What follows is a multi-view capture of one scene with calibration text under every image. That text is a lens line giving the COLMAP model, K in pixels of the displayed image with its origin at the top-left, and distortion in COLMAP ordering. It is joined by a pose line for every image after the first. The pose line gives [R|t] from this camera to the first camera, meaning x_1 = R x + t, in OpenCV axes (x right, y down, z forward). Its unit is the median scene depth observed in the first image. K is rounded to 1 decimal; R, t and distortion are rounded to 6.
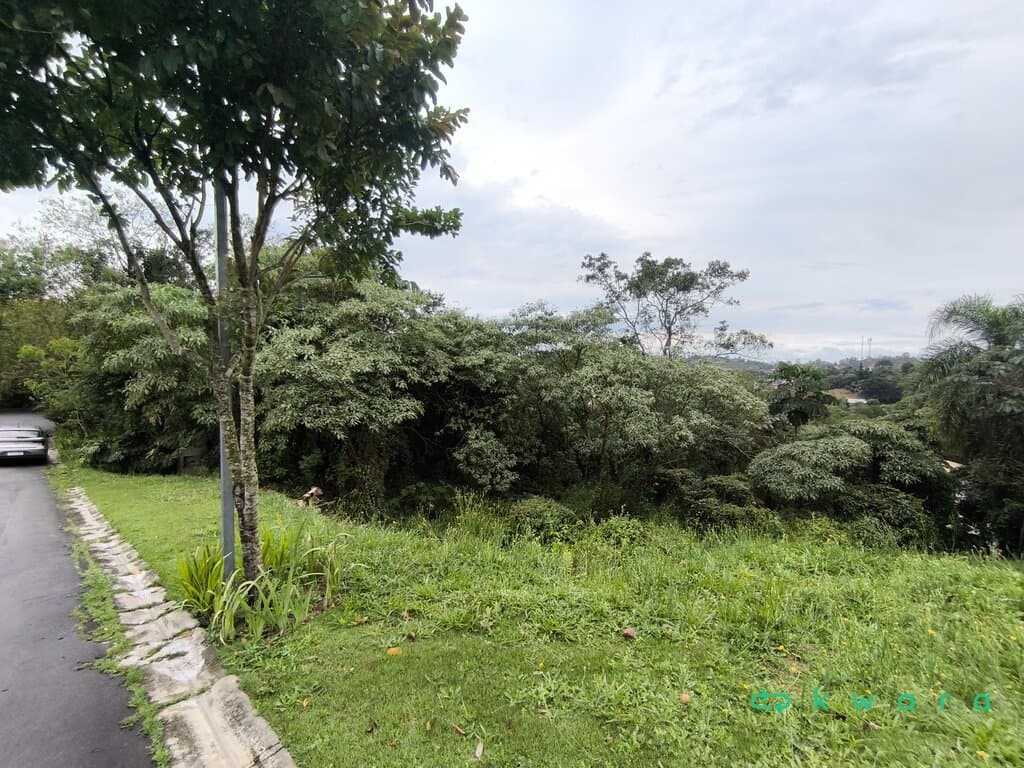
lens RADIAL K [[484.5, 0, 515.7], [0, 484.5, 391.0], [0, 0, 1]] dist [0.000690, 0.004694]
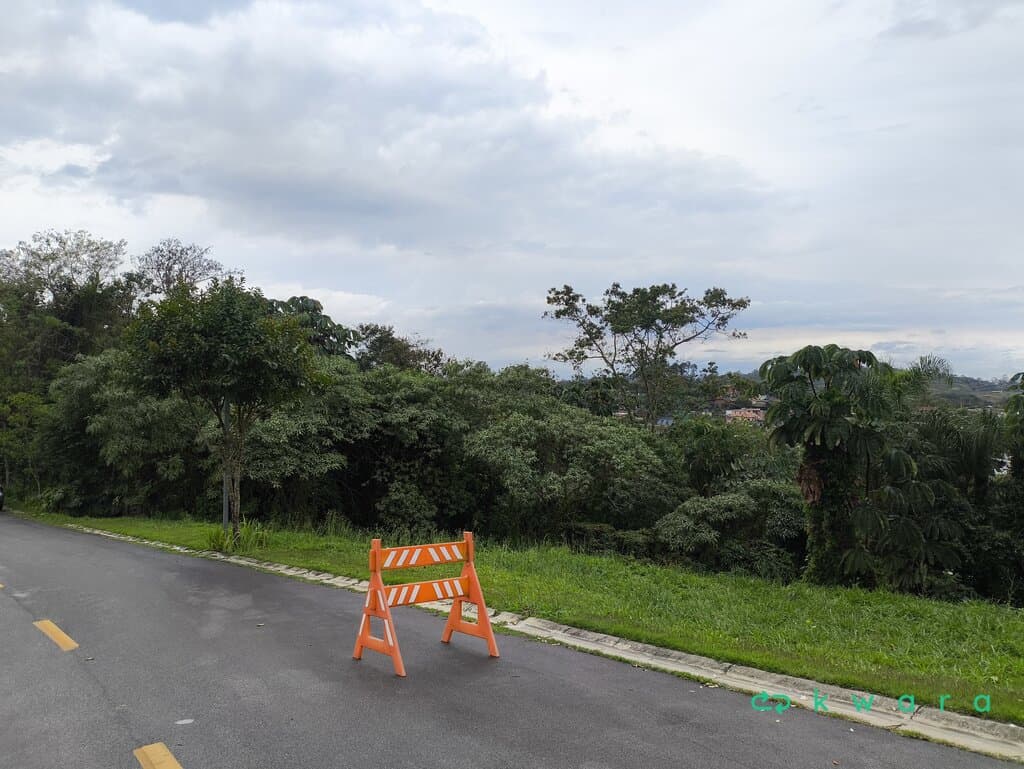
lens RADIAL K [[781.5, 0, 506.9], [0, 781.5, 378.8], [0, 0, 1]] dist [0.069197, -0.048489]
pose [[0.998081, 0.007217, -0.061504, 0.278868], [-0.010753, 0.998296, -0.057360, -0.055522], [0.060986, 0.057911, 0.996457, -0.784446]]
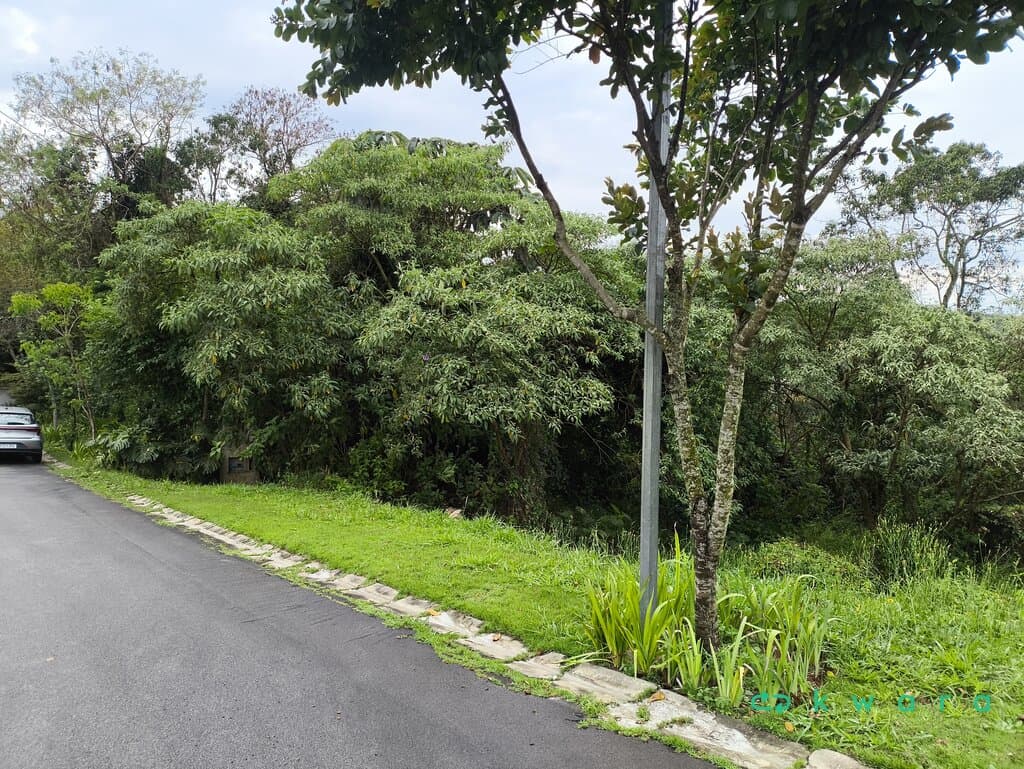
lens RADIAL K [[781.5, 0, 514.2], [0, 781.5, 385.9], [0, 0, 1]] dist [0.069197, -0.048489]
pose [[0.991621, 0.019775, -0.127658, -0.168072], [-0.016662, 0.999538, 0.025408, 0.000282], [0.128102, -0.023068, 0.991493, -0.047107]]
